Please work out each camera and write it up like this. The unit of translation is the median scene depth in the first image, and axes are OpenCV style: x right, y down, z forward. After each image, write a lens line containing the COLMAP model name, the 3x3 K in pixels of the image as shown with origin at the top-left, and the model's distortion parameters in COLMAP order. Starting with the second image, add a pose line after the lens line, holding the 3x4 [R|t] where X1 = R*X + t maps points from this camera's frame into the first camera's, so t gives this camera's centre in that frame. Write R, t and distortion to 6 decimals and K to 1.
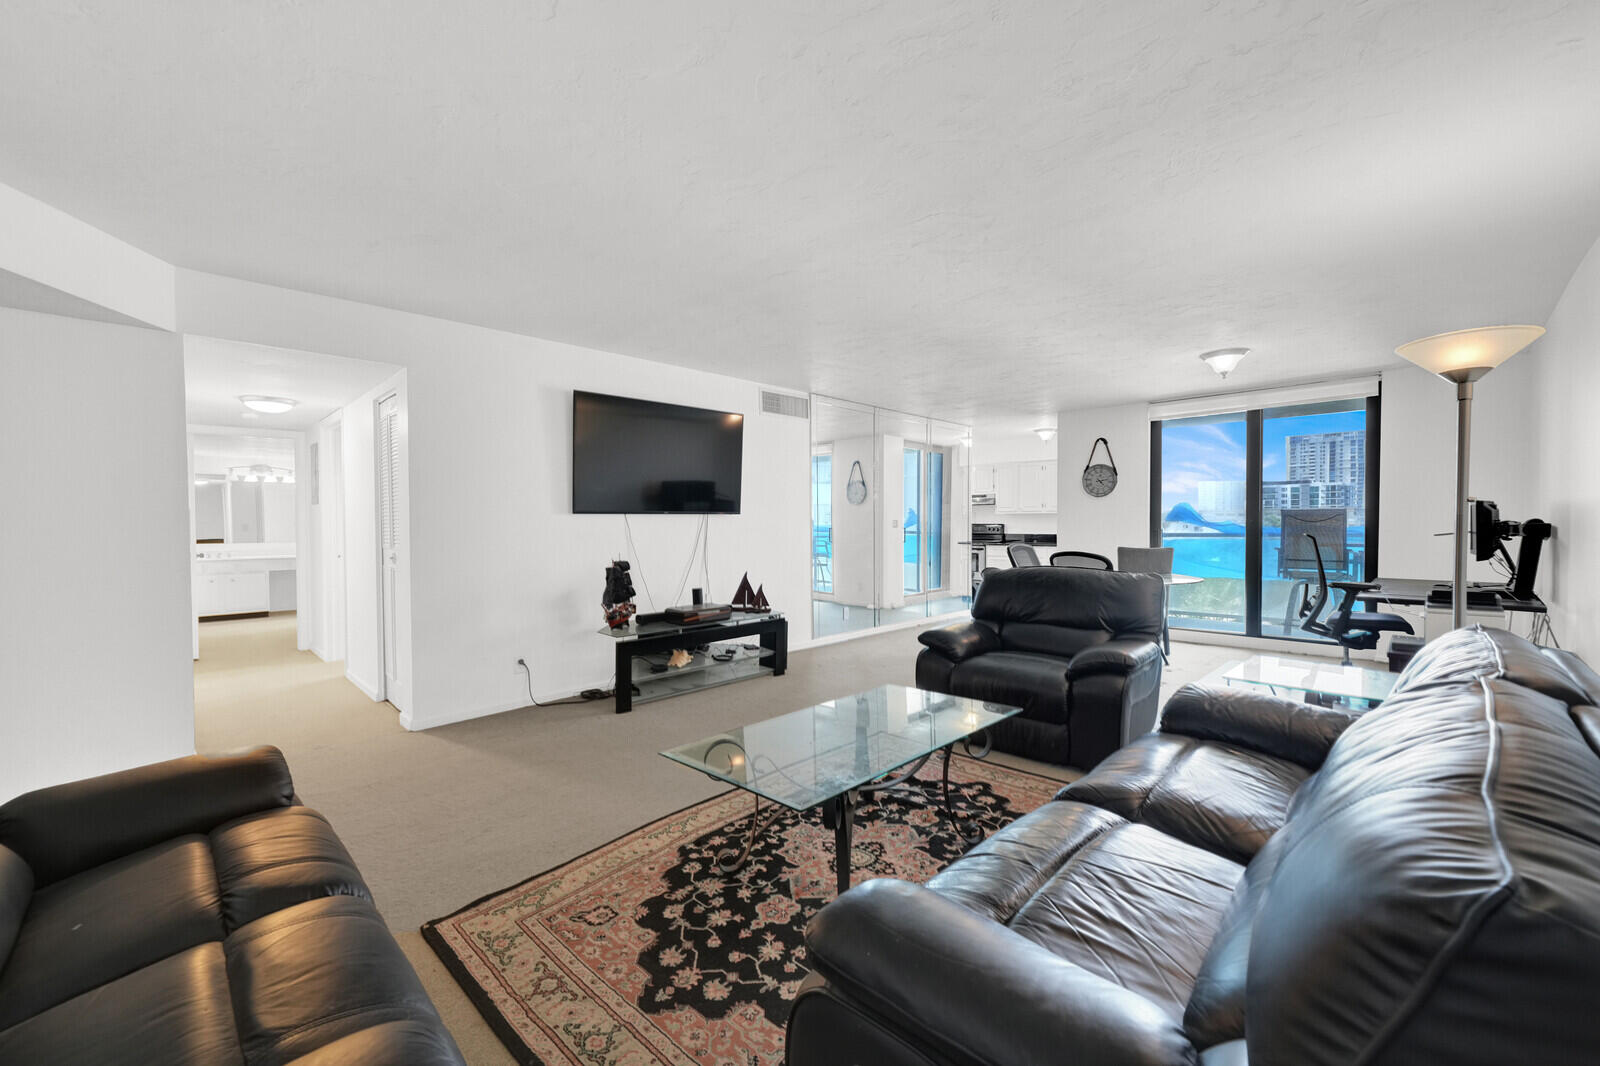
lens RADIAL K [[634.0, 0, 794.5], [0, 634.0, 539.2], [0, 0, 1]] dist [-0.002397, 0.000098]
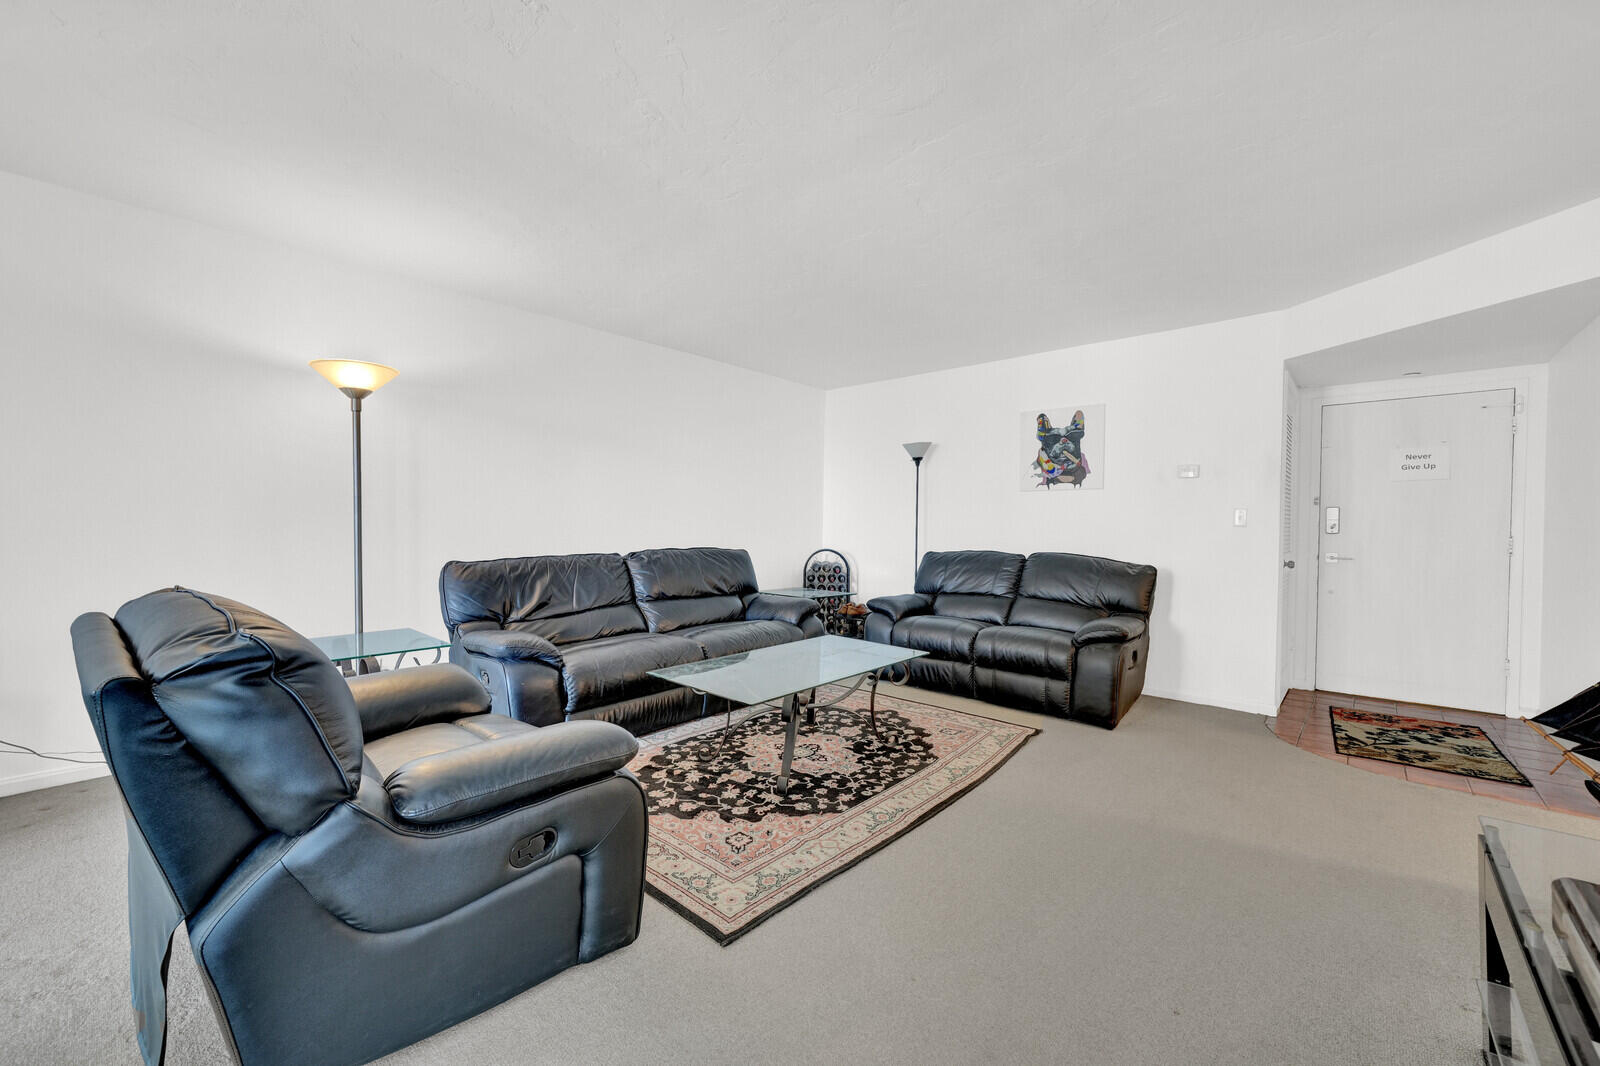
lens RADIAL K [[634.0, 0, 794.5], [0, 634.0, 539.2], [0, 0, 1]] dist [-0.002397, 0.000098]
pose [[-0.998862, 0.001749, -0.047657, 0.179127], [-0.000142, 0.999214, 0.039640, -0.005378], [0.047689, 0.039601, -0.998077, 2.388562]]
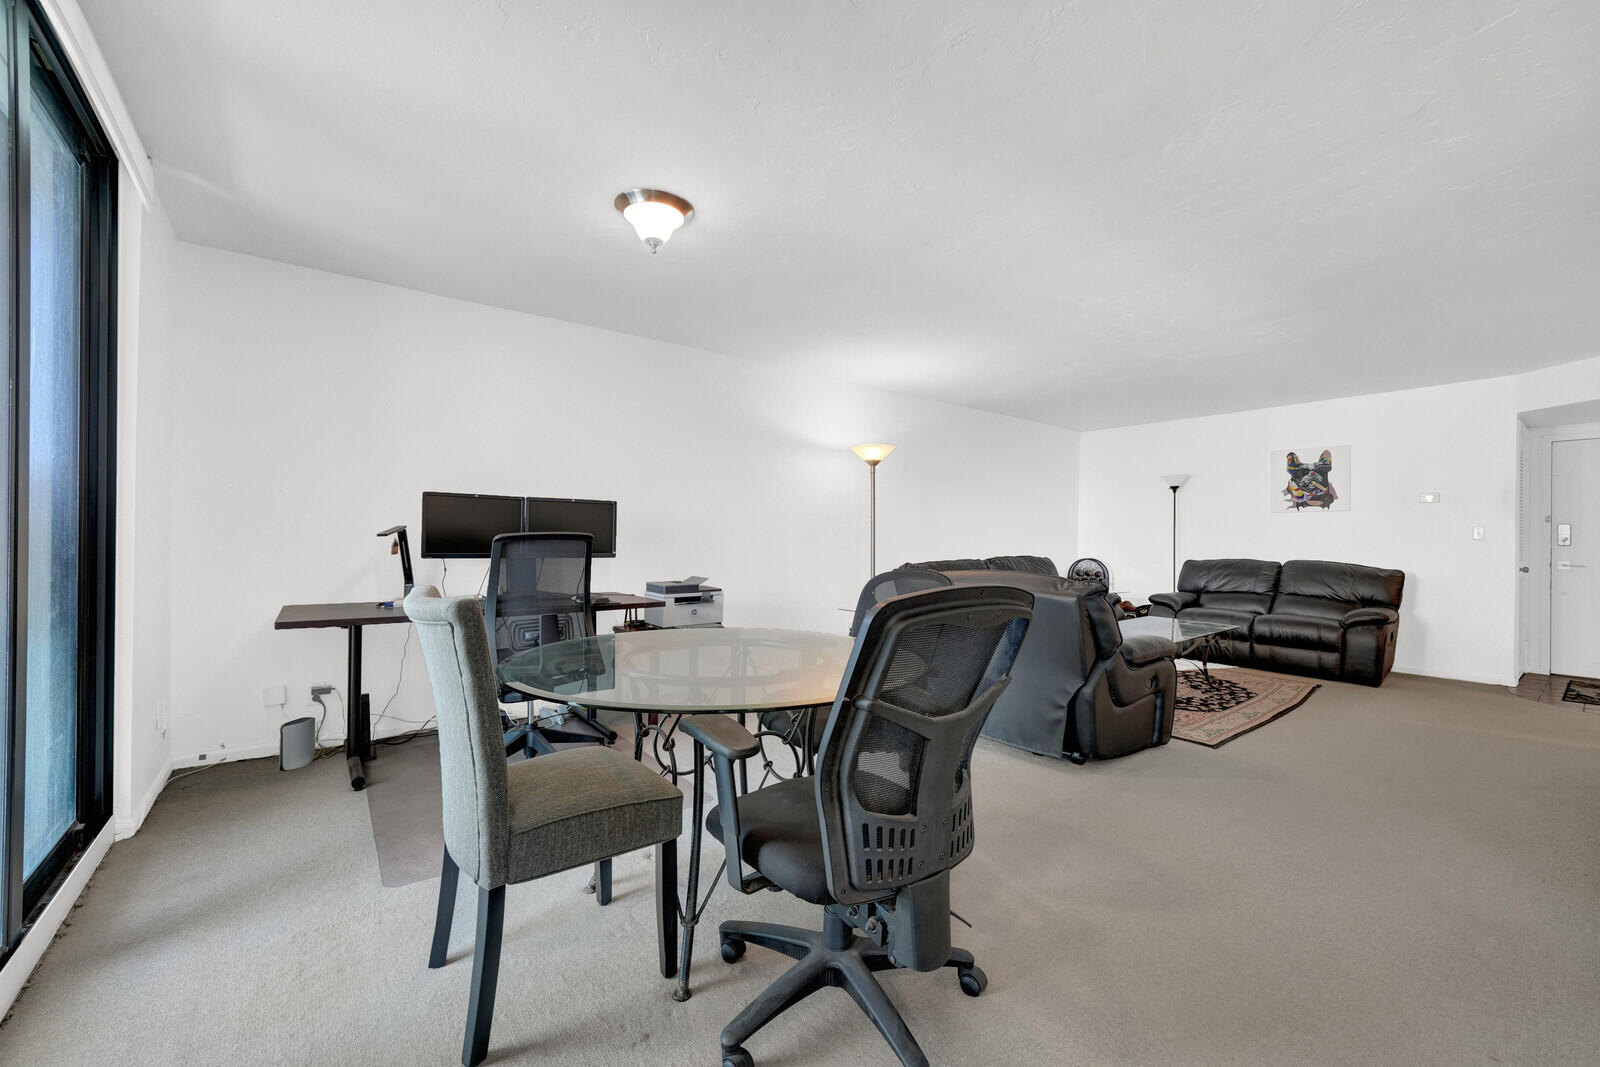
lens RADIAL K [[634.0, 0, 794.5], [0, 634.0, 539.7], [0, 0, 1]] dist [-0.002397, 0.000098]
pose [[-0.991910, 0.003533, 0.126892, 1.003715], [0.005794, 0.999831, 0.017447, -0.025655], [-0.126809, 0.018041, -0.991763, 3.247789]]
